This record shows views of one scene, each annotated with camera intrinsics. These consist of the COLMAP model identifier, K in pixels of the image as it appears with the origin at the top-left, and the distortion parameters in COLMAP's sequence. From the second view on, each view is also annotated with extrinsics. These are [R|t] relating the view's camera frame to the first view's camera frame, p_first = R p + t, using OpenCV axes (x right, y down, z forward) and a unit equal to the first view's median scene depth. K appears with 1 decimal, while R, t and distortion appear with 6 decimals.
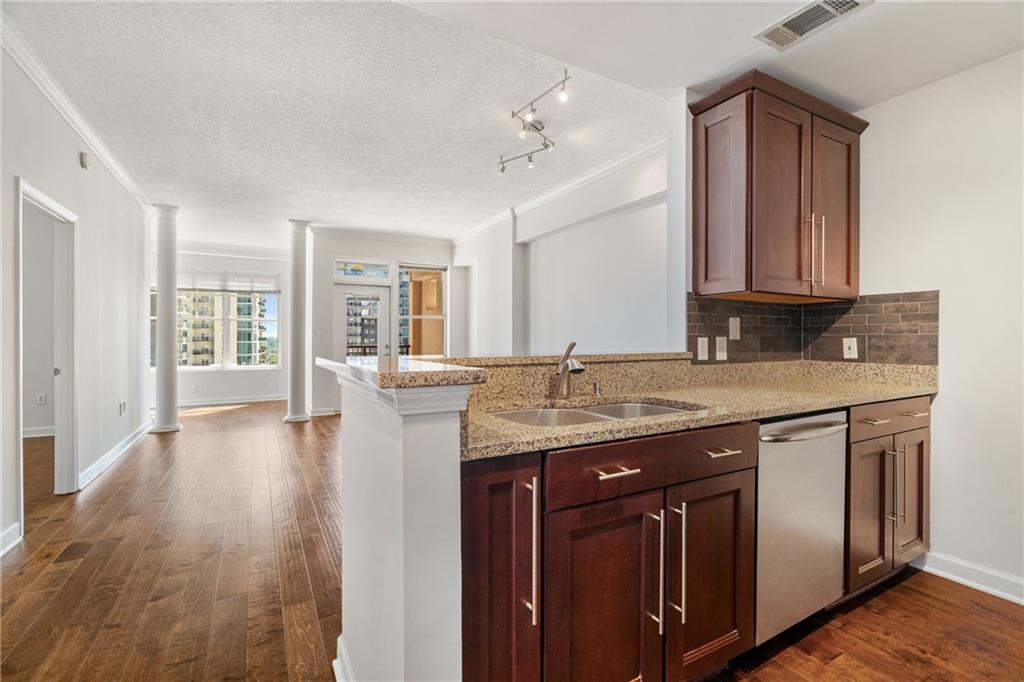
lens RADIAL K [[459.3, 0, 512.0], [0, 459.3, 341.0], [0, 0, 1]] dist [0.000276, 0.000251]
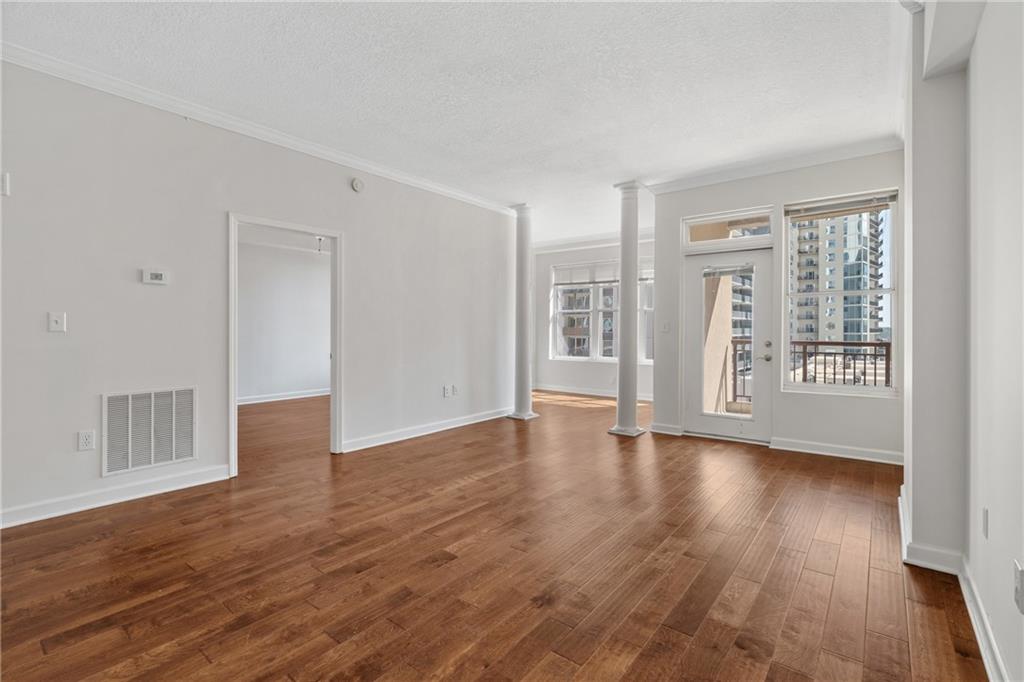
lens RADIAL K [[474.0, 0, 509.3], [0, 474.0, 325.9], [0, 0, 1]] dist [-0.001556, 0.000012]
pose [[0.376315, -0.002897, -0.926487, 0.194648], [-0.008853, 0.999938, -0.006723, -0.006268], [0.926450, 0.010732, 0.376266, 0.443584]]
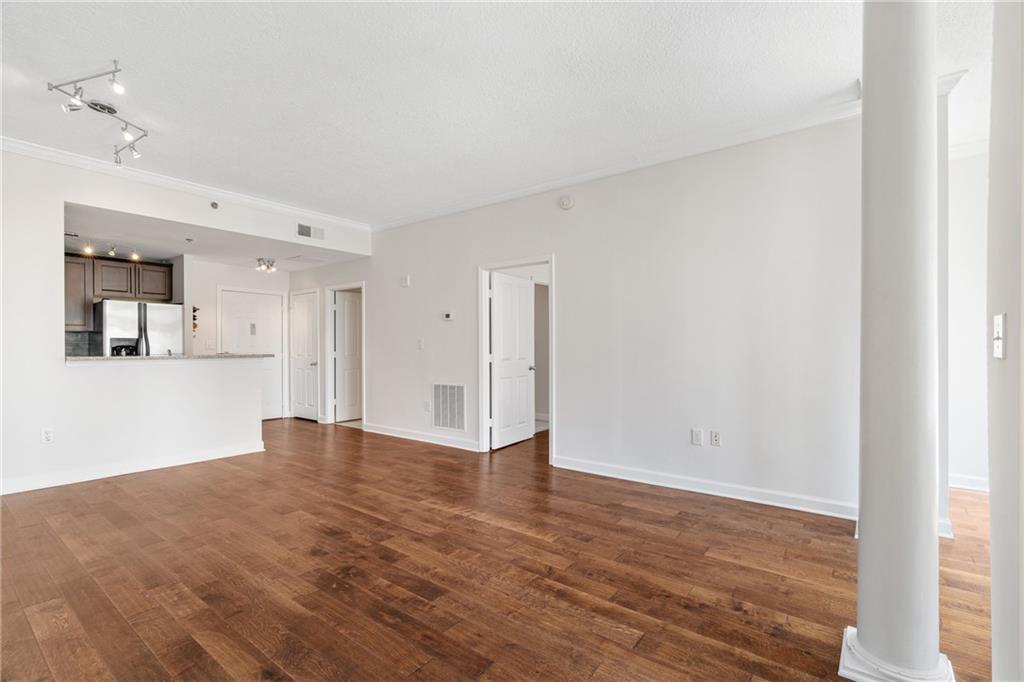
lens RADIAL K [[468.1, 0, 512.0], [0, 468.1, 341.0], [0, 0, 1]] dist [0.000282, 0.000168]
pose [[-0.922269, -0.006475, -0.386495, -0.150610], [-0.002768, 0.999945, -0.010148, -0.006191], [0.386539, -0.008290, -0.922236, 1.020600]]
